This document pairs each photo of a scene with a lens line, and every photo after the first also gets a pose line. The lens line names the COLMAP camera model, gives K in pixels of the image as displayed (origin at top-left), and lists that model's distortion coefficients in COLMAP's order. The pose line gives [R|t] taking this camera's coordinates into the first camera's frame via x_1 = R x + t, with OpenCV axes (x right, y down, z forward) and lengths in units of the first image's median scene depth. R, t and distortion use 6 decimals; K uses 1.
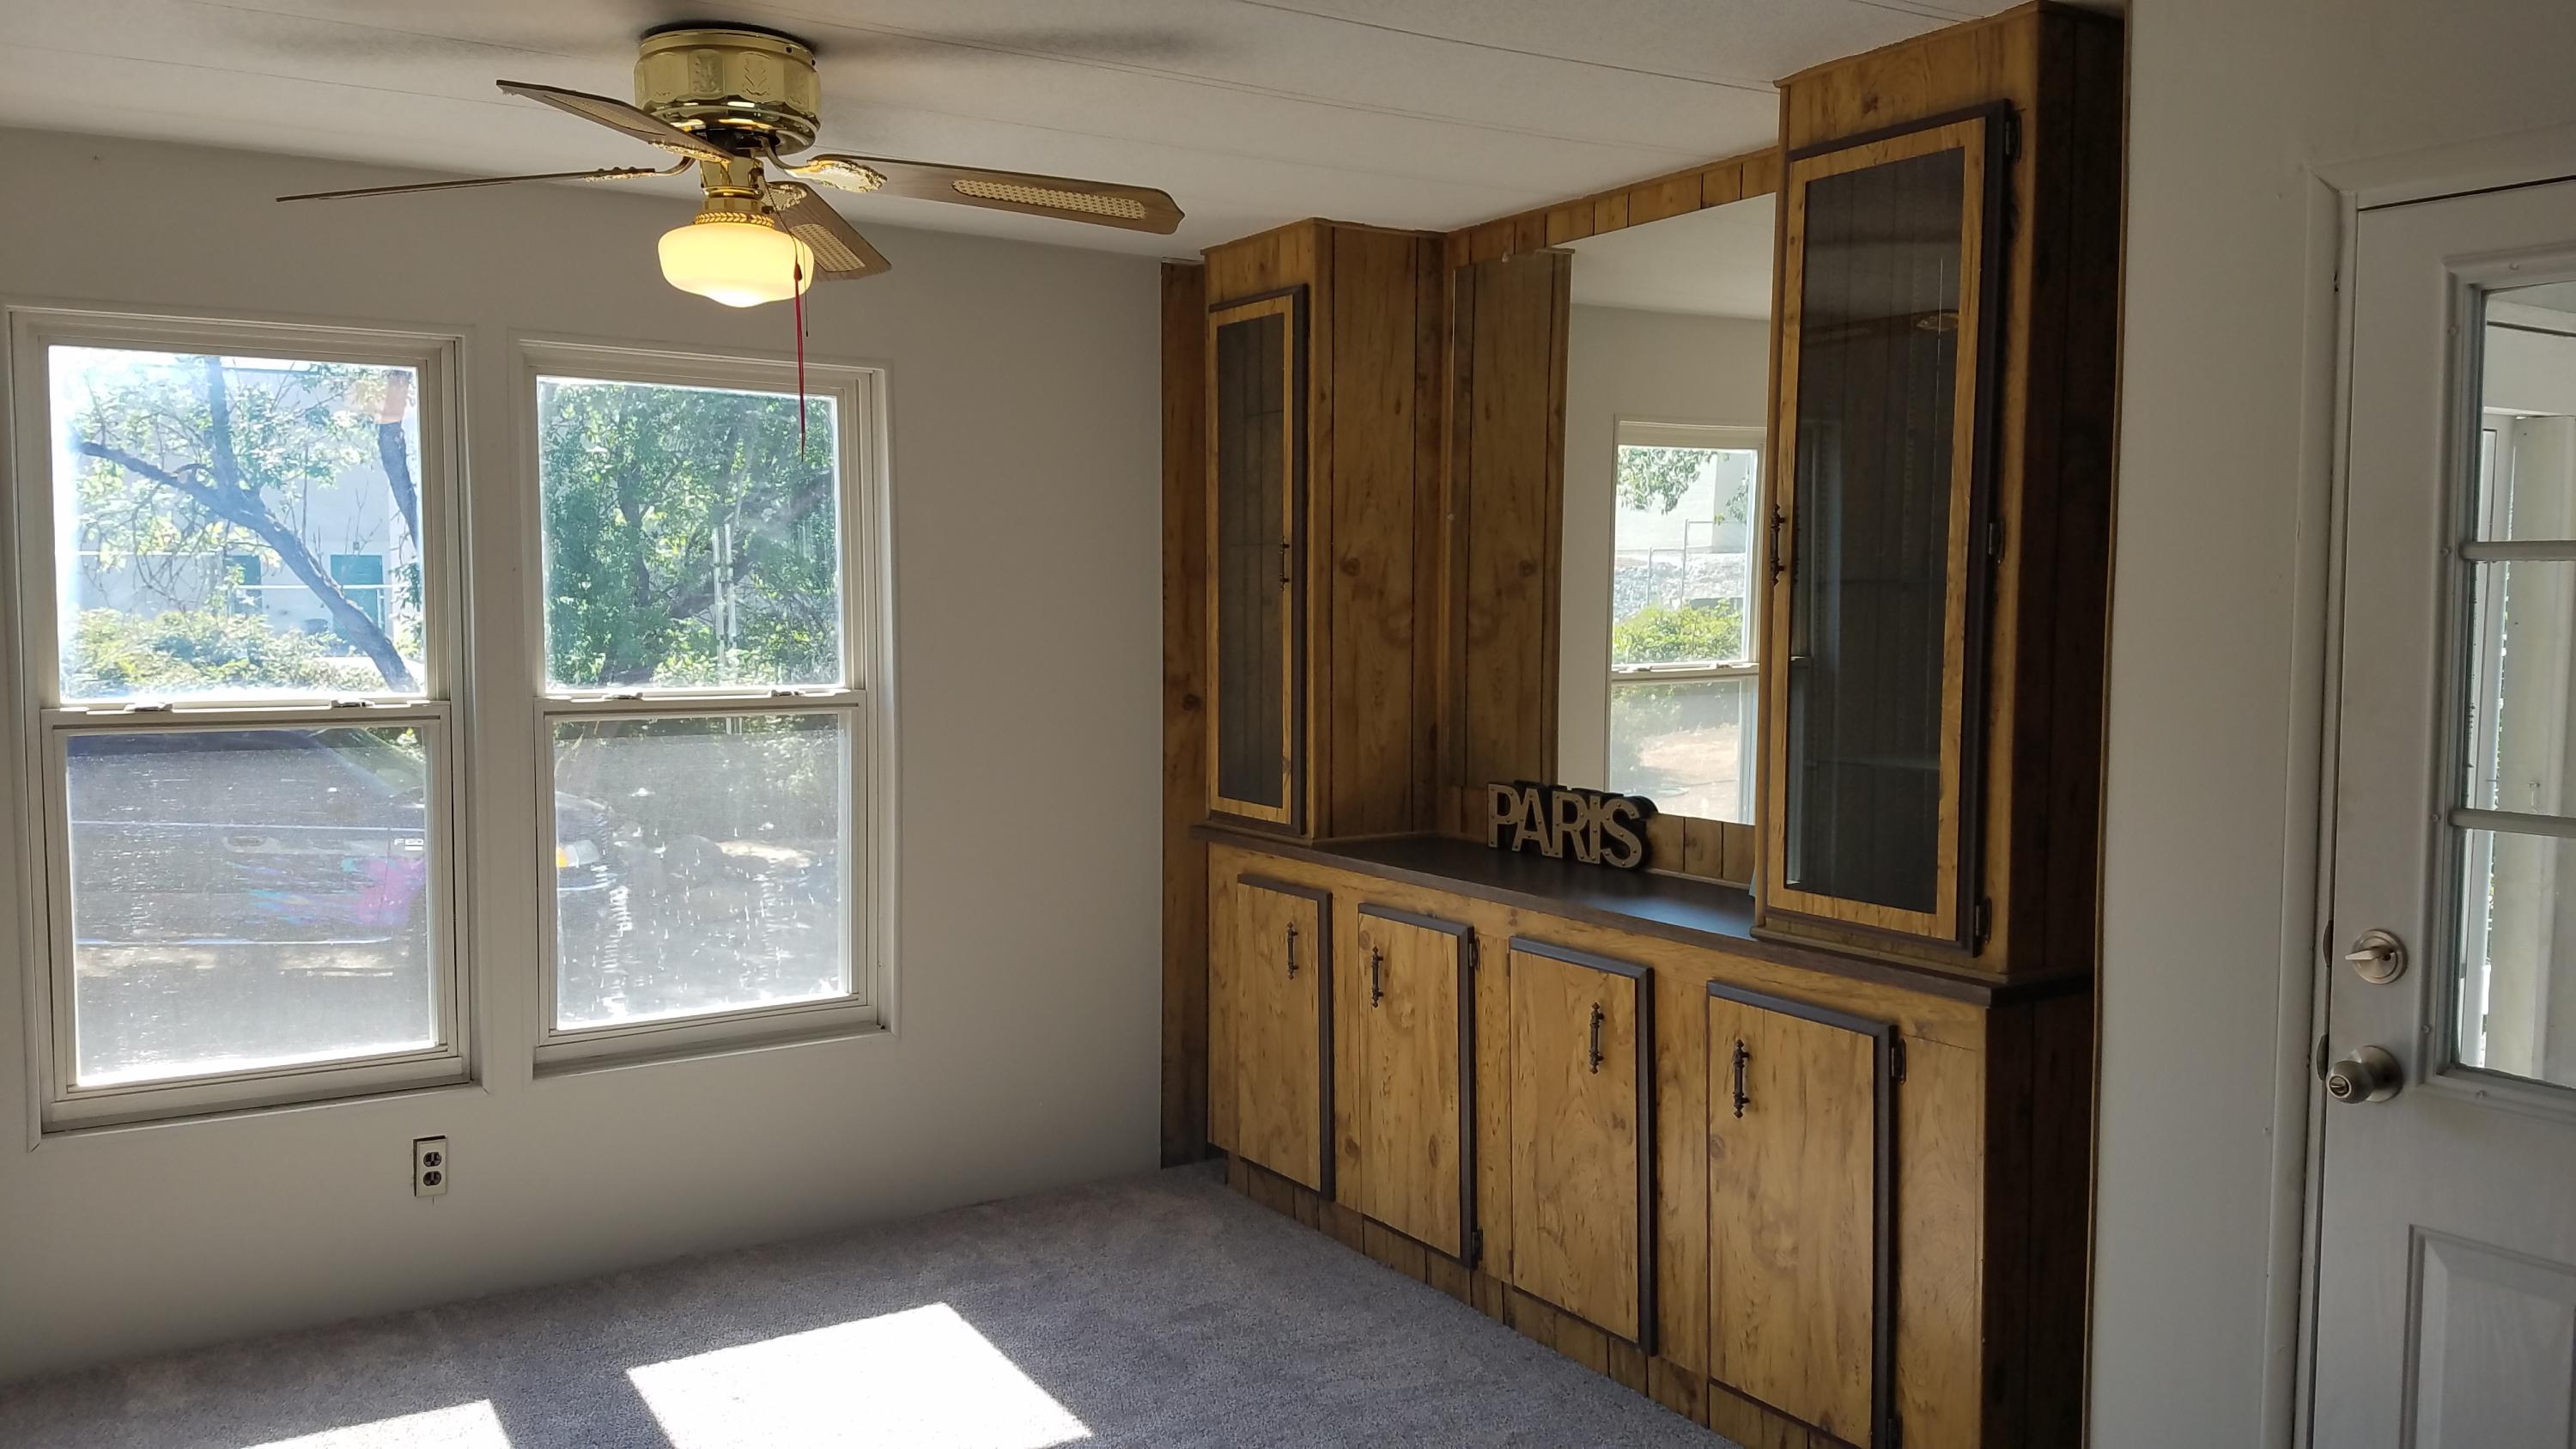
lens RADIAL K [[1957.6, 0, 1288.0], [0, 1957.6, 724.5], [0, 0, 1]] dist [0.217132, -0.364102]
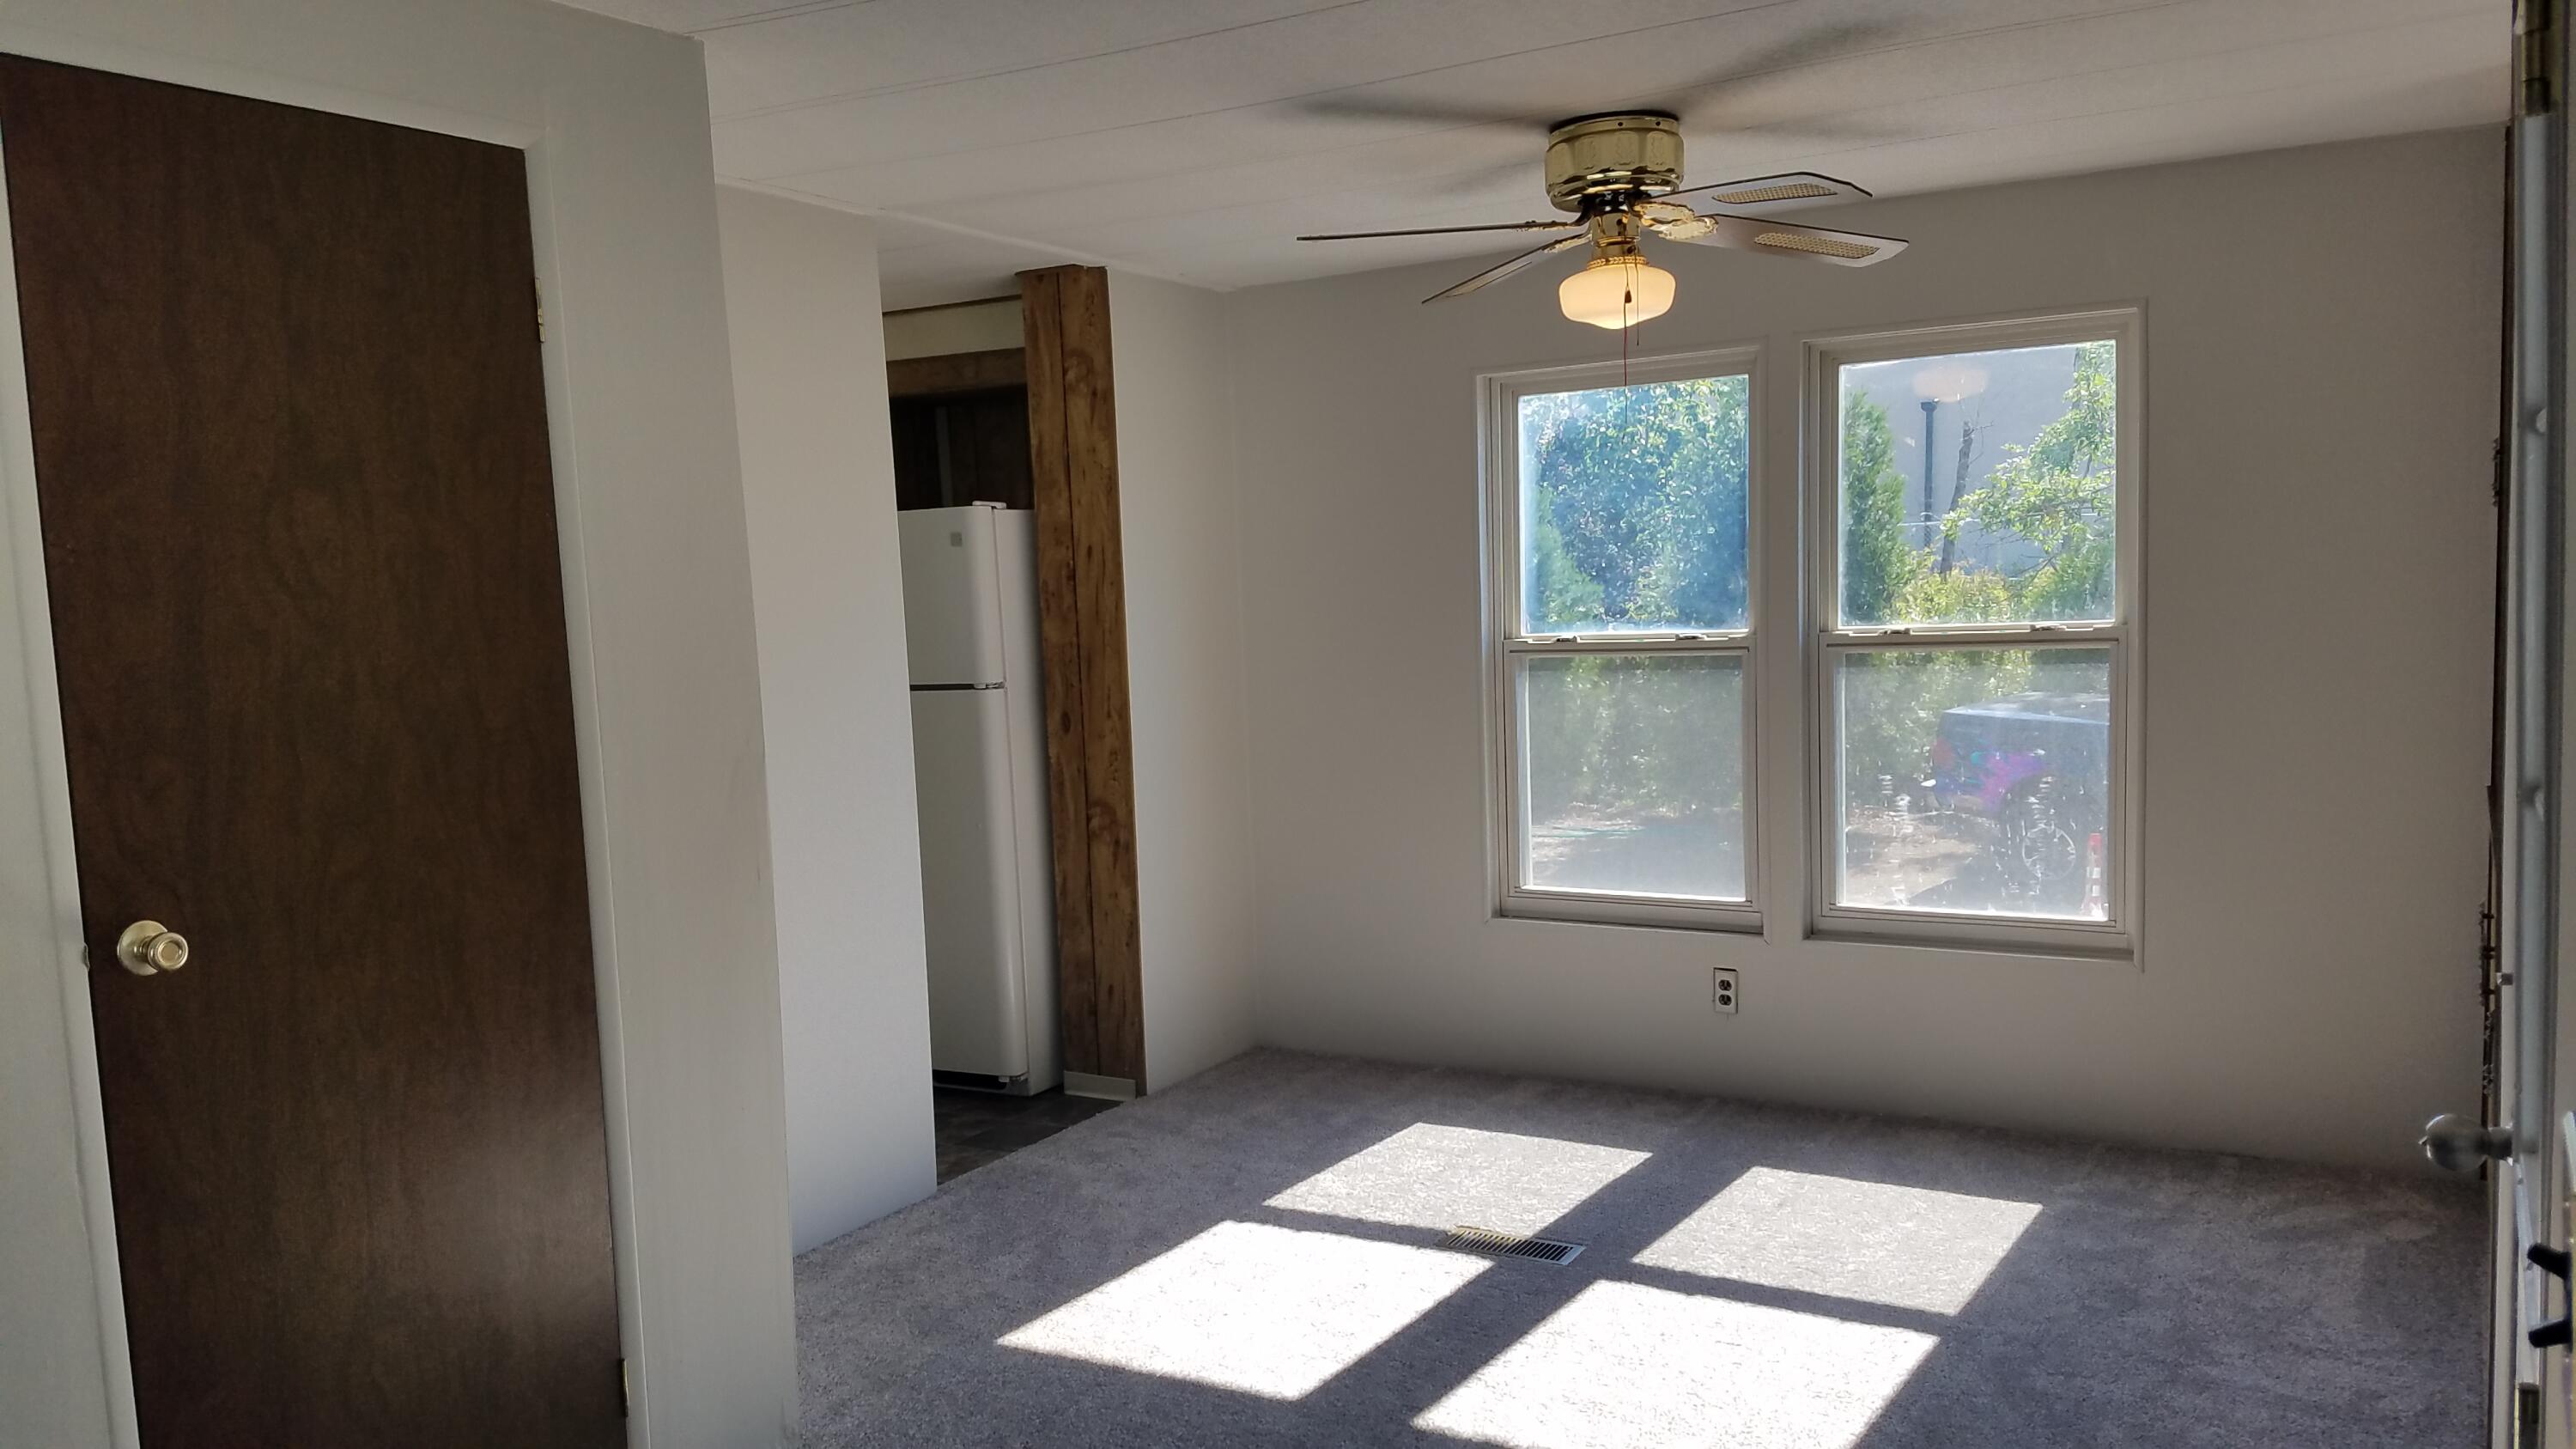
lens RADIAL K [[1957.6, 0, 1288.0], [0, 1957.6, 724.5], [0, 0, 1]] dist [0.217132, -0.364102]
pose [[0.450315, 0.042749, -0.891846, 0.651981], [-0.020300, 0.999085, 0.037639, 0.004247], [0.892639, 0.001155, 0.450771, 0.184013]]
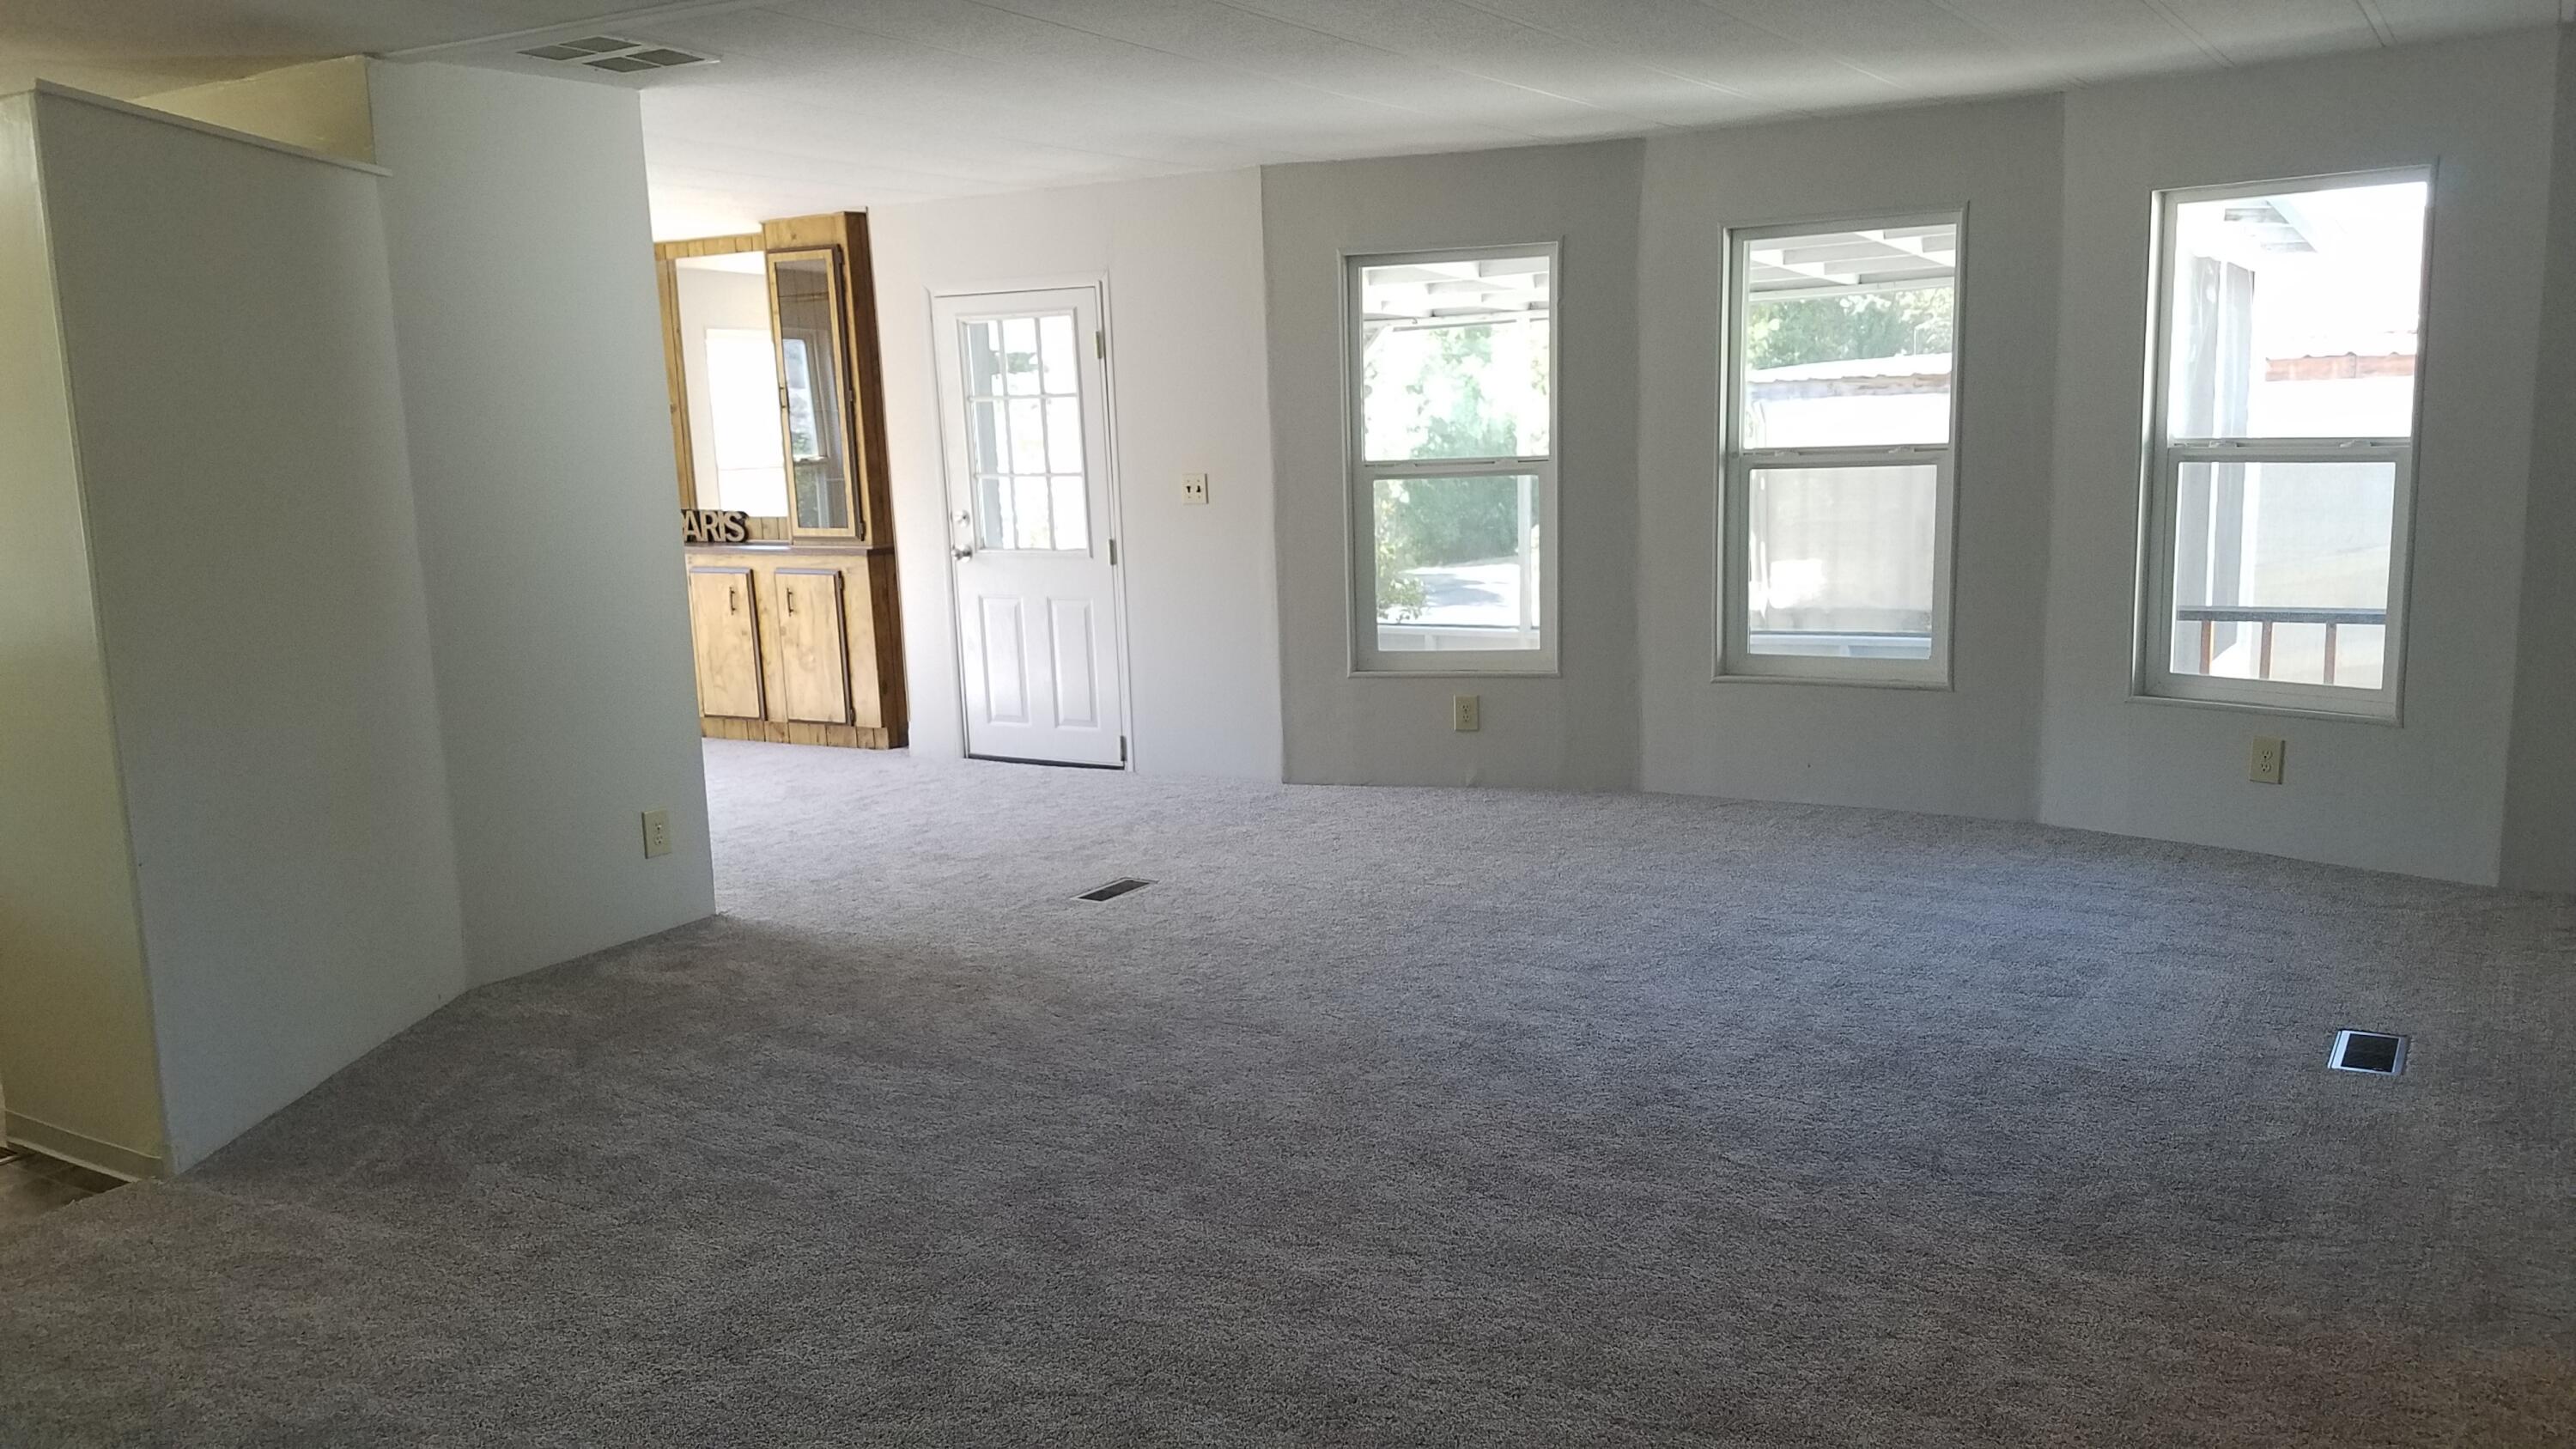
lens RADIAL K [[1957.6, 0, 1288.0], [0, 1957.6, 724.5], [0, 0, 1]] dist [0.217132, -0.364102]
pose [[0.900076, -0.107716, 0.422210, -0.285331], [0.072718, 0.992507, 0.098191, 0.117777], [-0.429623, -0.057677, 0.901164, -1.555273]]
